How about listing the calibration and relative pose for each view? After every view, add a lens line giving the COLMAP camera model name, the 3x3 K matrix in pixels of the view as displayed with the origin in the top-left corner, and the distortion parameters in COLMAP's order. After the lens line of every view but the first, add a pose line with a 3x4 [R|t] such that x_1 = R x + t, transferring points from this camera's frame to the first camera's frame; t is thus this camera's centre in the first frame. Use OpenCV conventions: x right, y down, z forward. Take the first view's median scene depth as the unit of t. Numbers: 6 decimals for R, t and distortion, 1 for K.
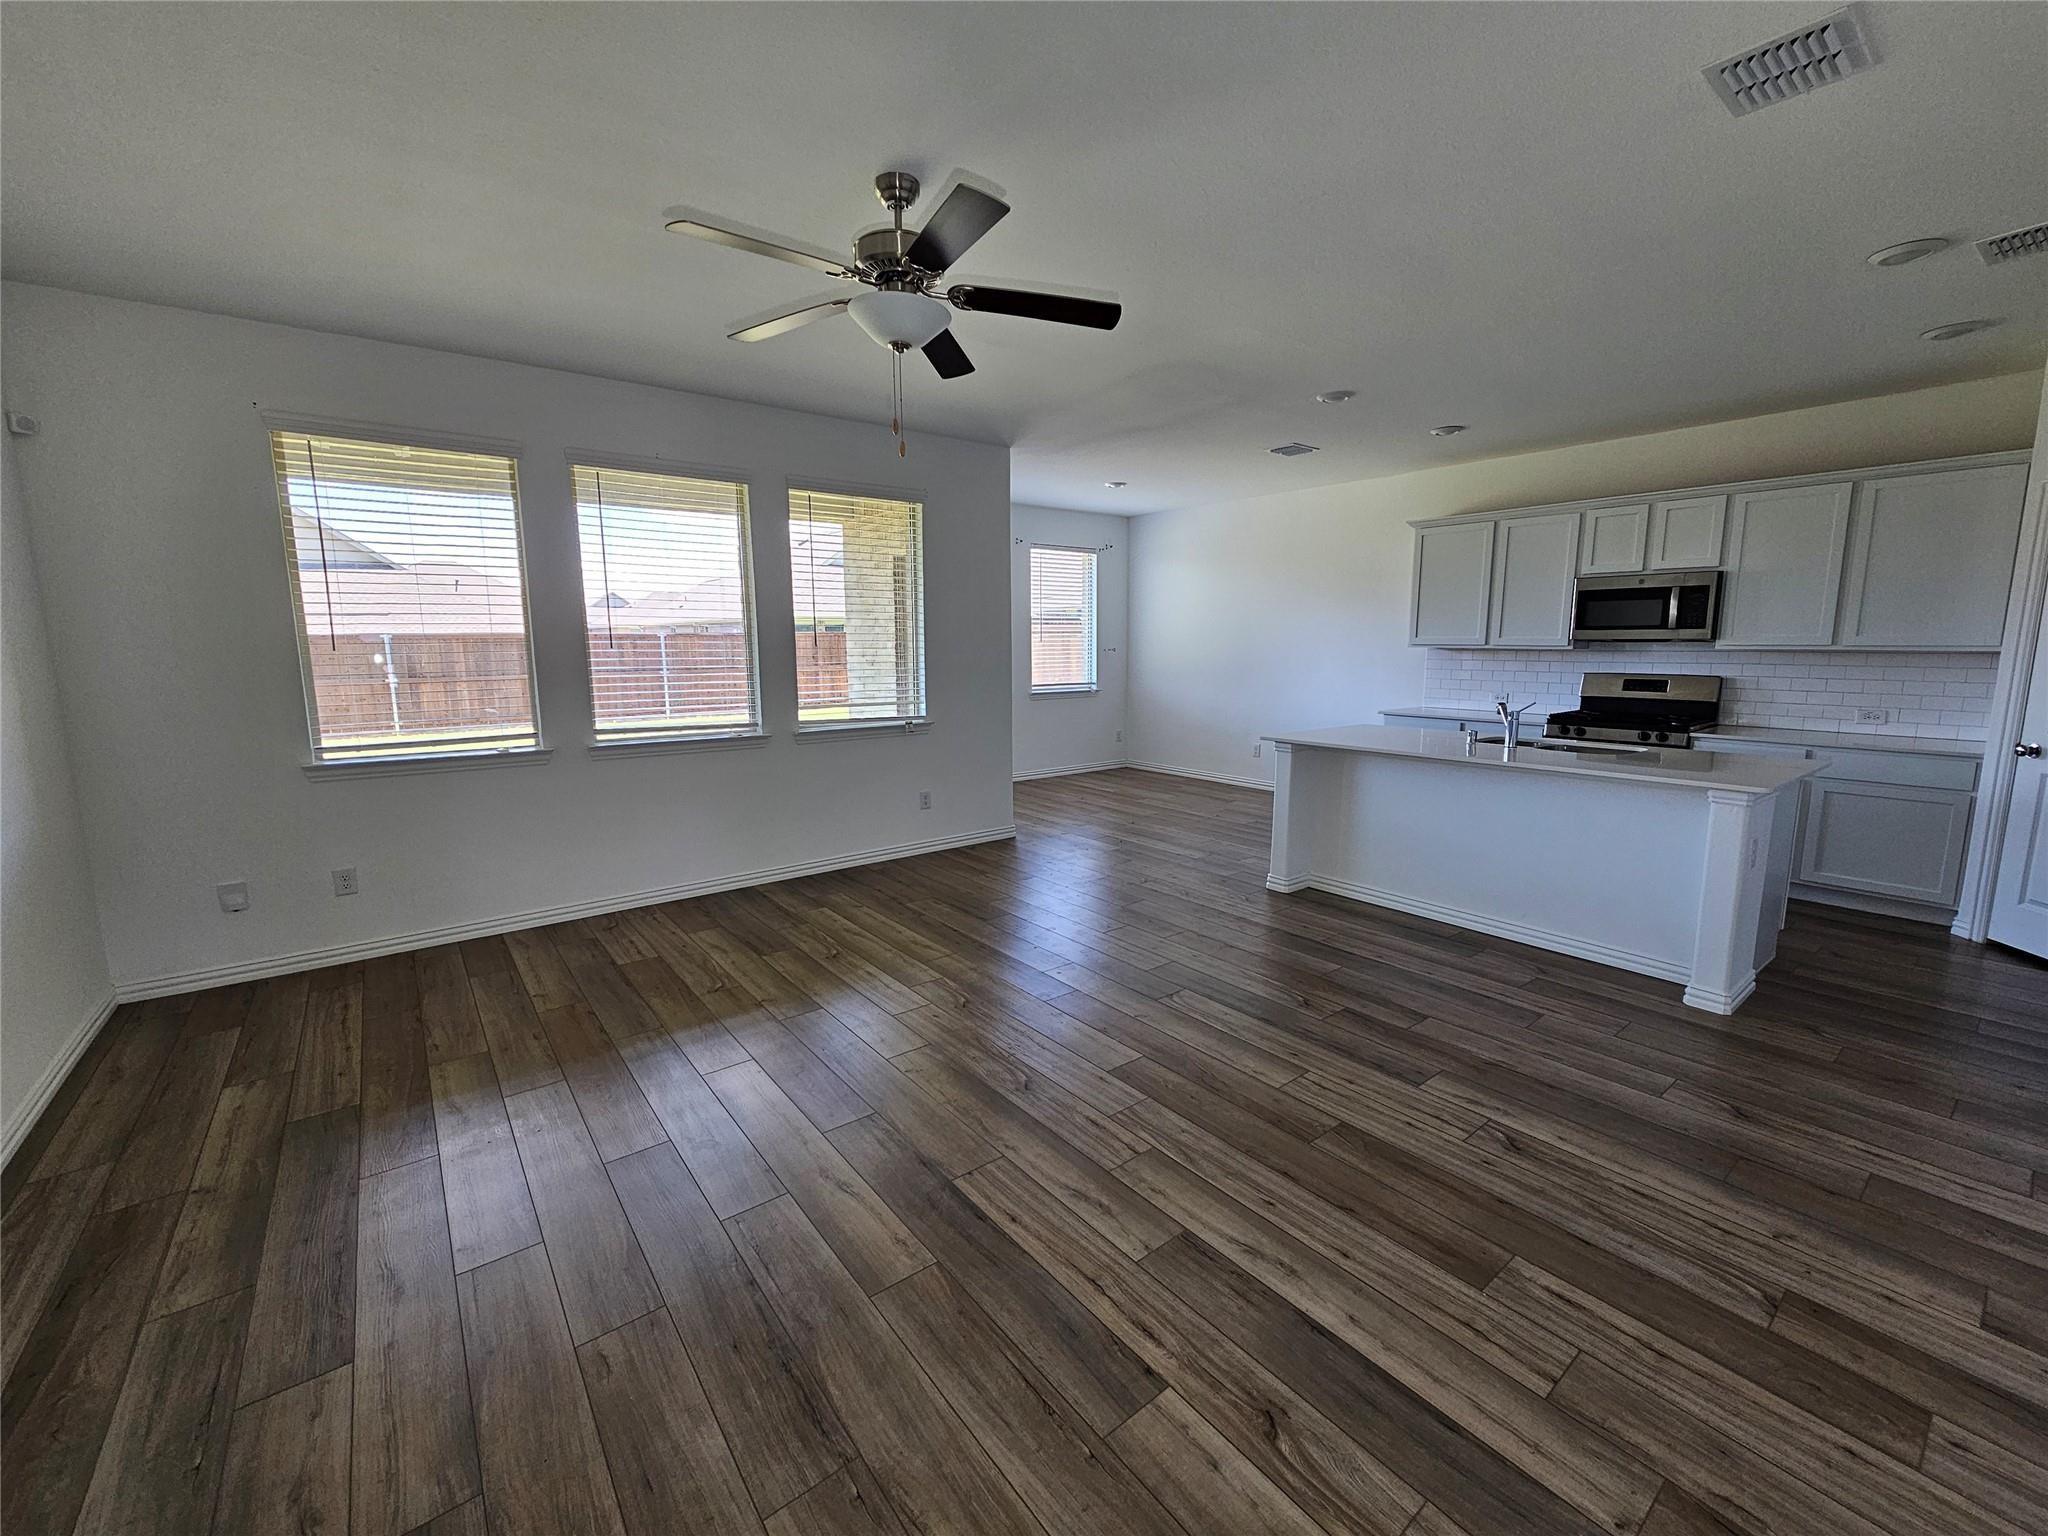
lens RADIAL K [[829.4, 0, 1028.7], [0, 829.4, 762.0], [0, 0, 1]] dist [0.000217, -0.000241]
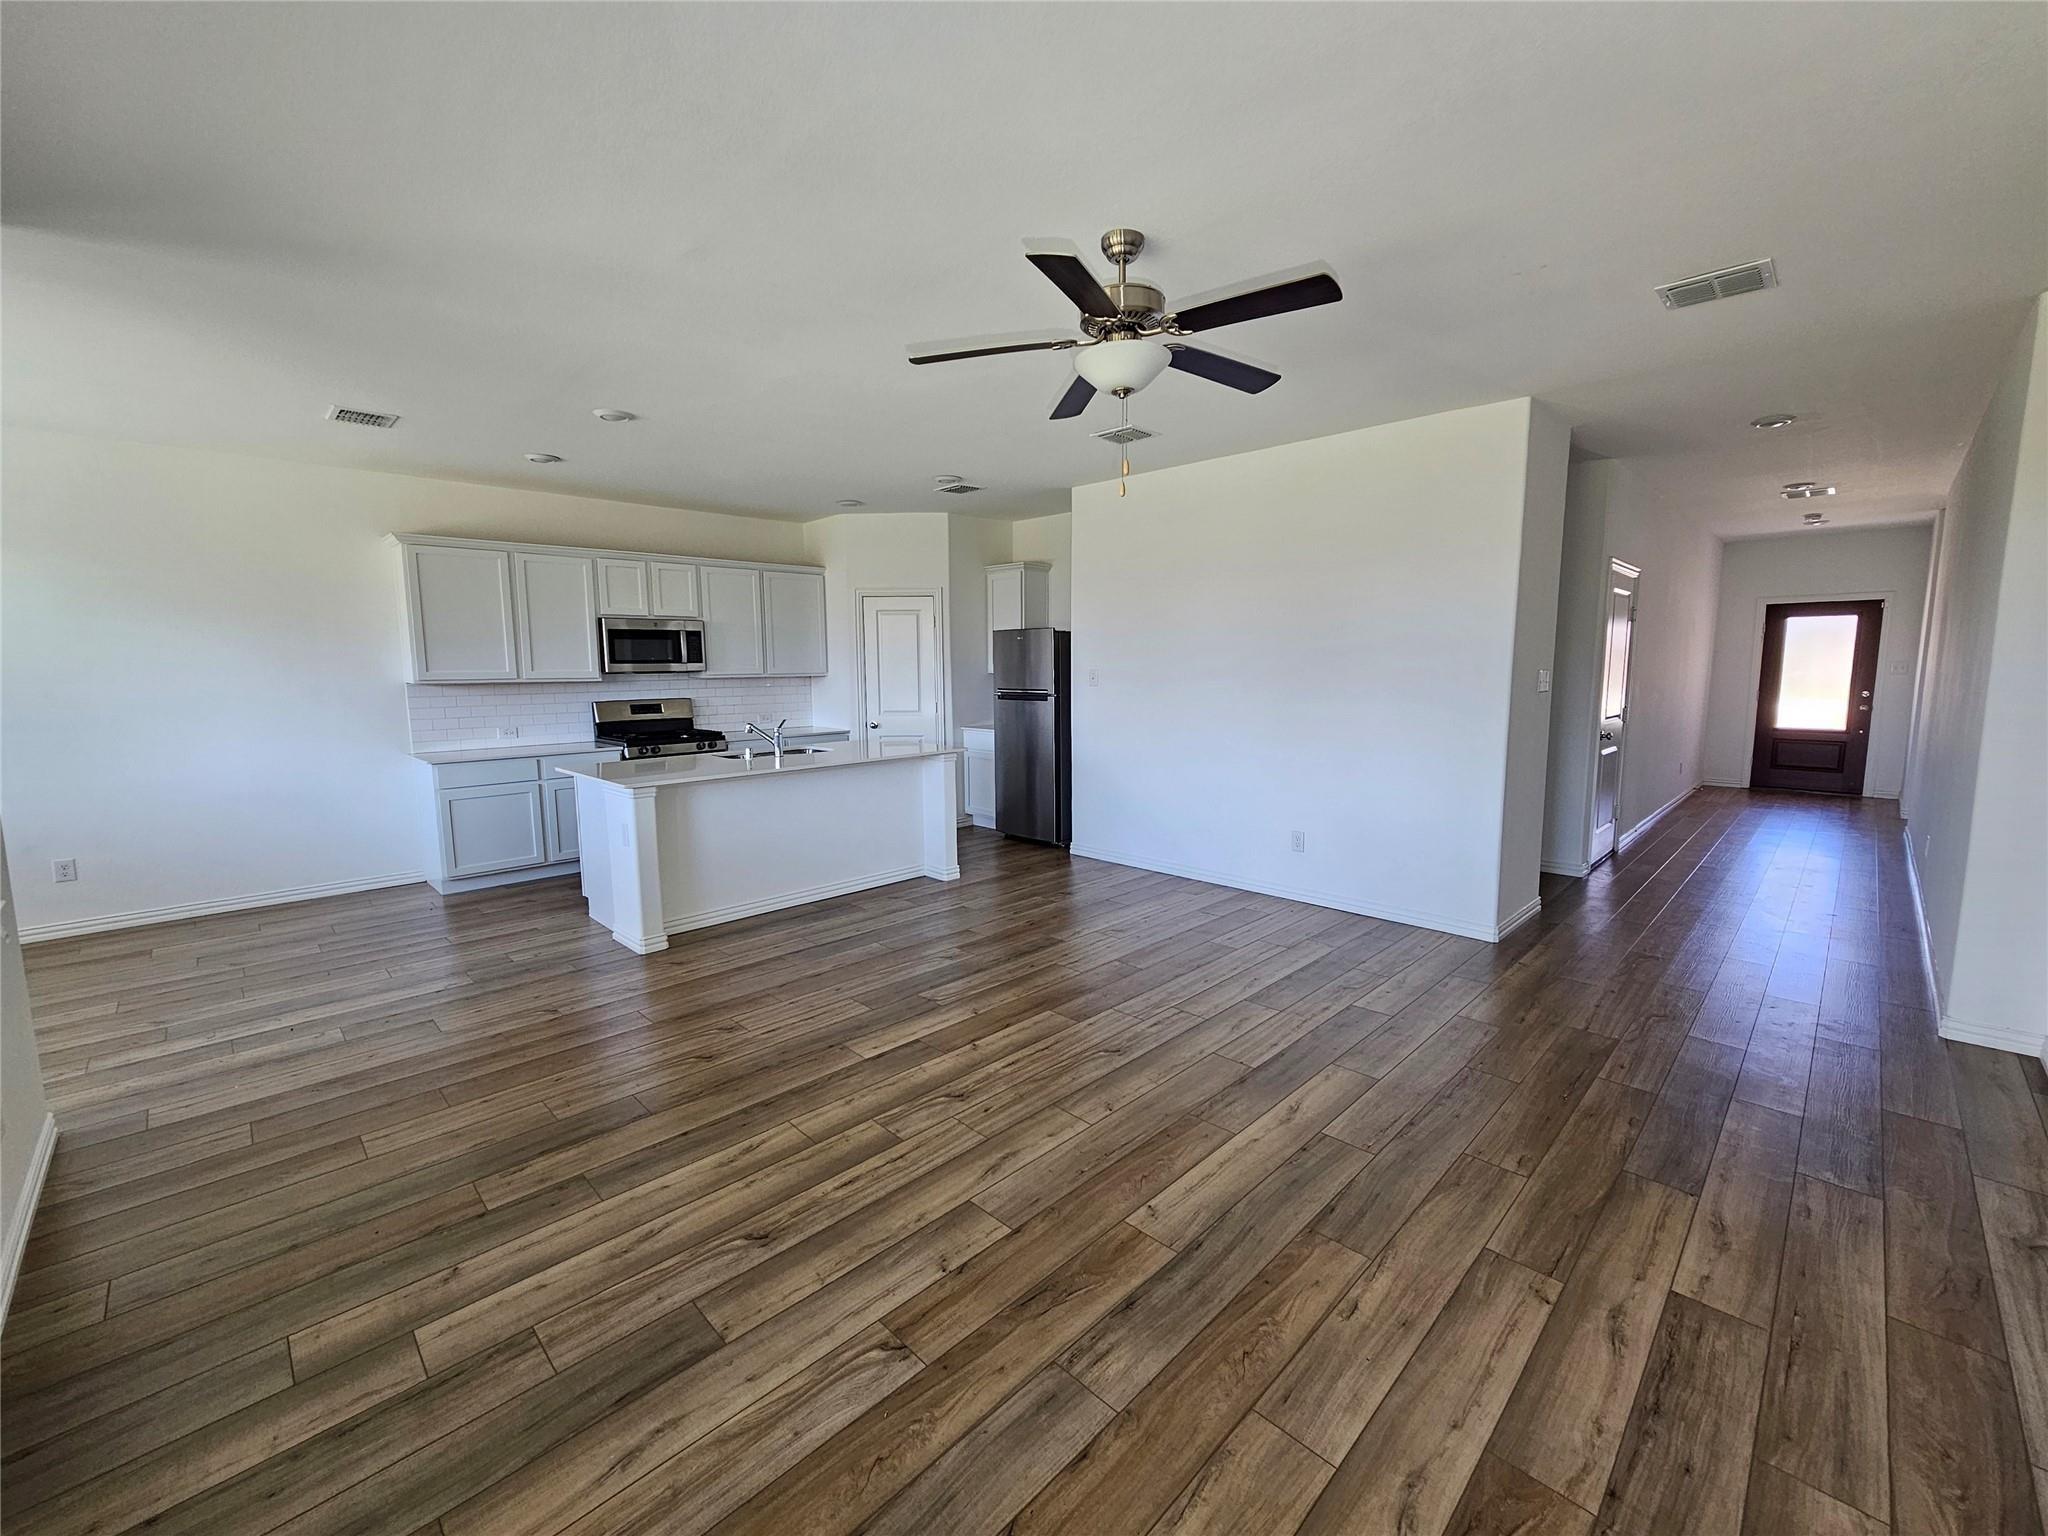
lens RADIAL K [[836.5, 0, 1032.7], [0, 836.5, 763.9], [0, 0, 1]] dist [0.002088, -0.000692]
pose [[-0.118585, -0.117804, 0.985931, -0.697382], [0.155744, 0.978440, 0.135642, -0.116228], [-0.980653, 0.169638, -0.097681, 0.731347]]
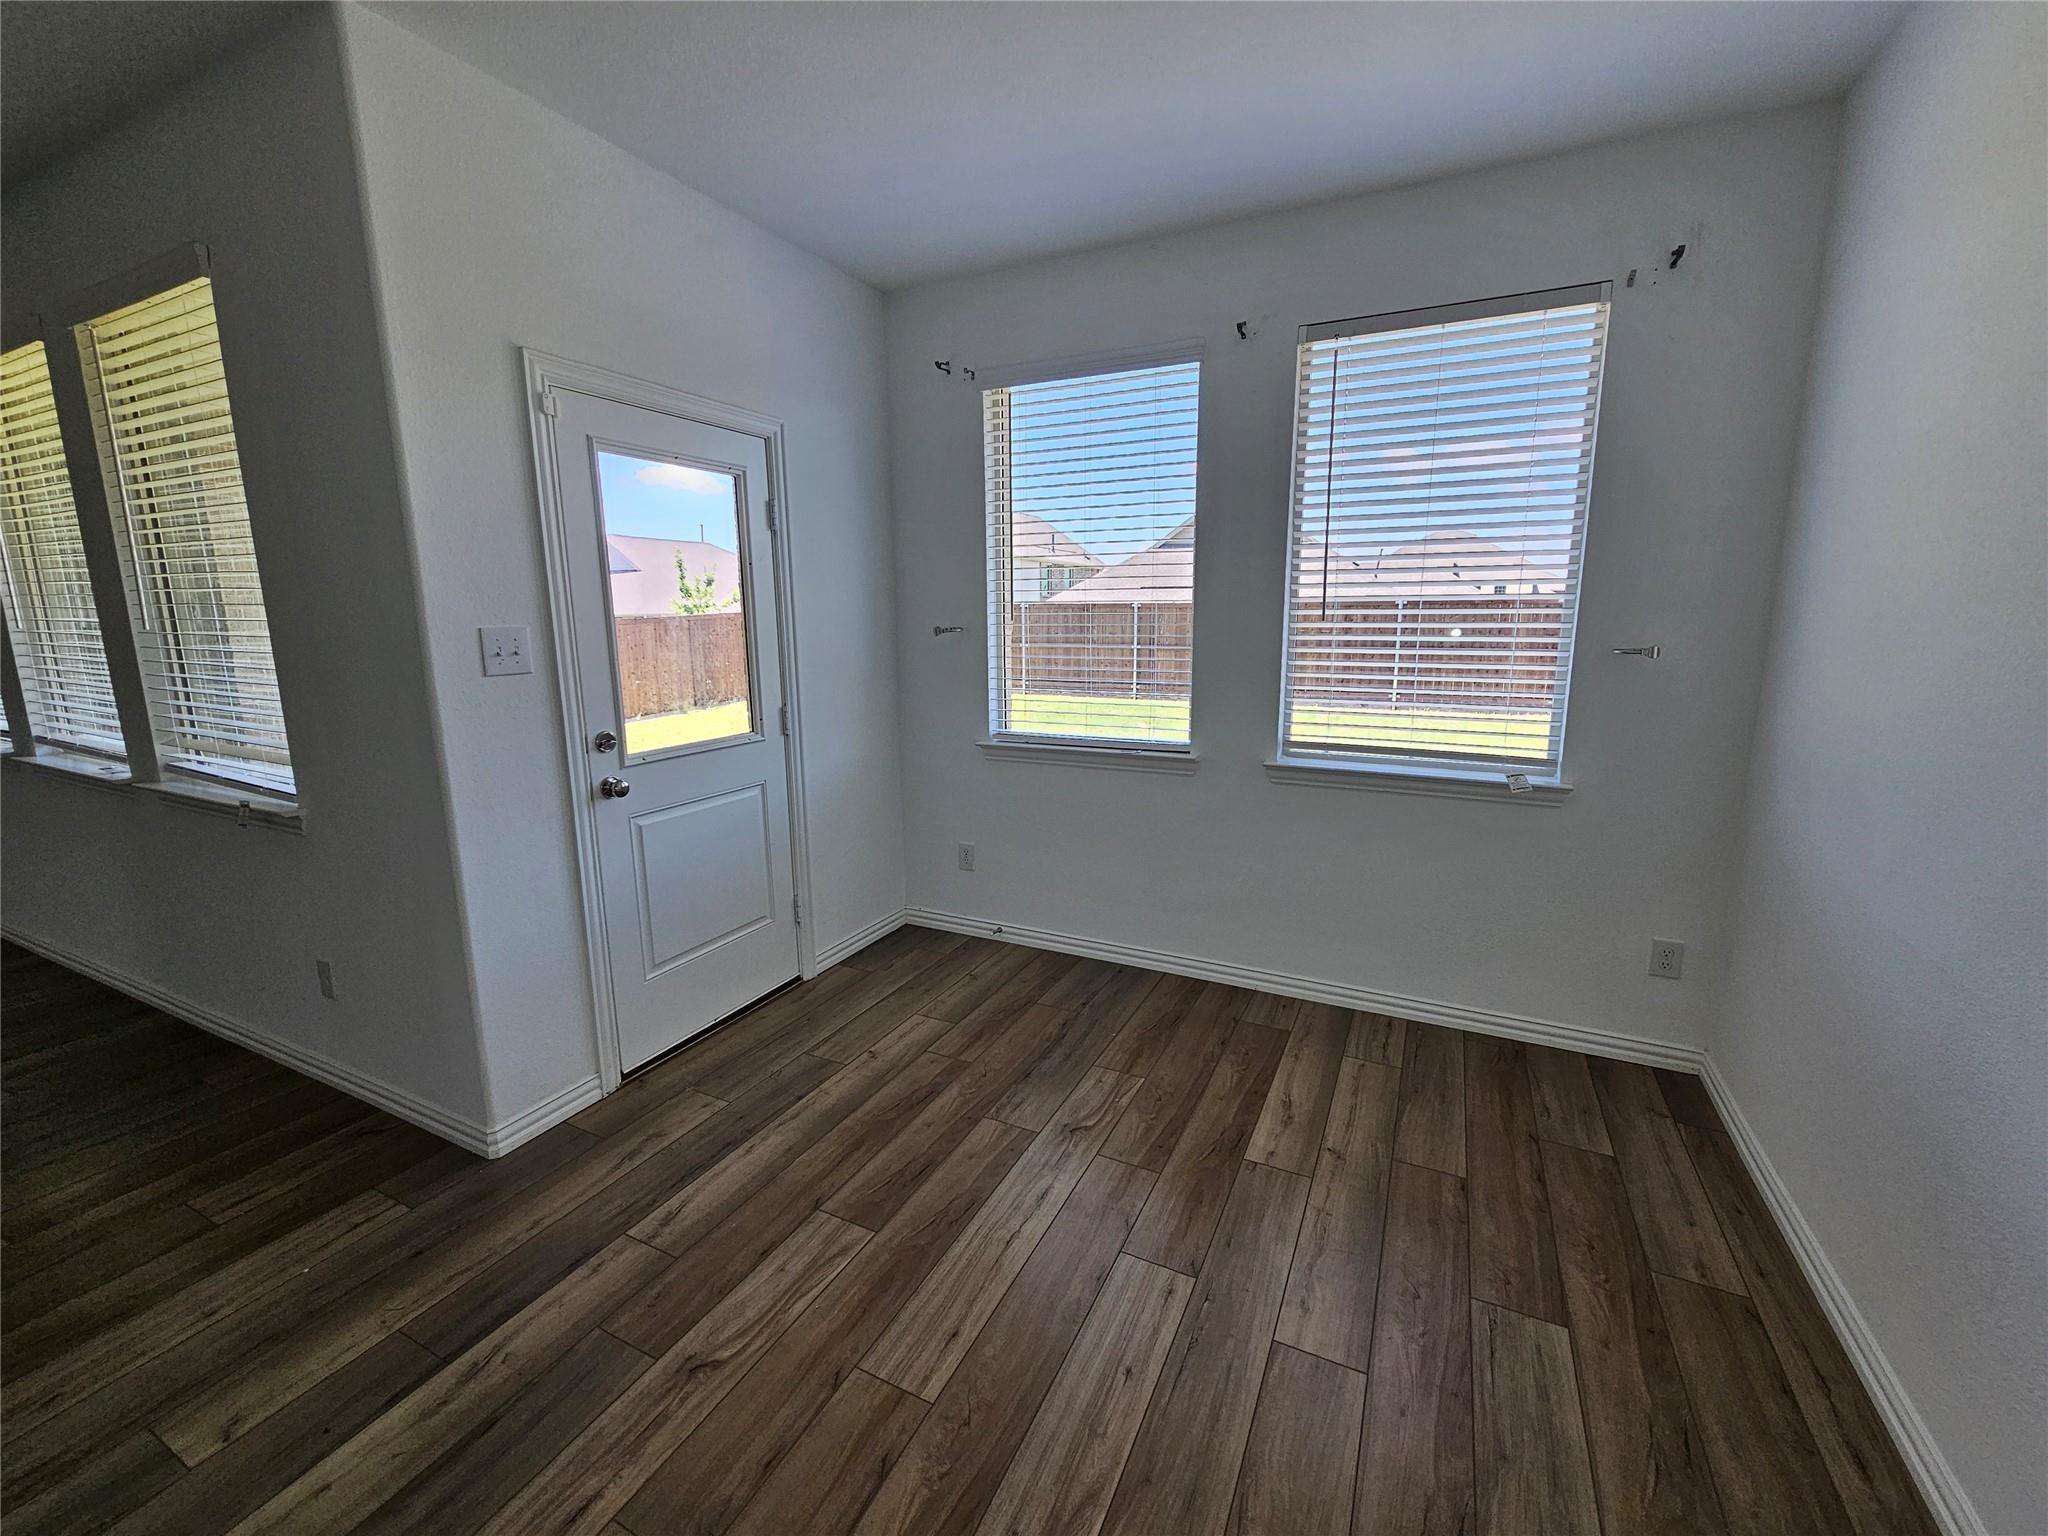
lens RADIAL K [[836.5, 0, 1032.7], [0, 836.5, 763.9], [0, 0, 1]] dist [0.002088, -0.000692]
pose [[0.433034, 0.166257, -0.885912, 0.546461], [-0.128551, 0.984187, 0.121865, -0.225069], [0.892164, 0.061113, 0.447559, 1.485799]]
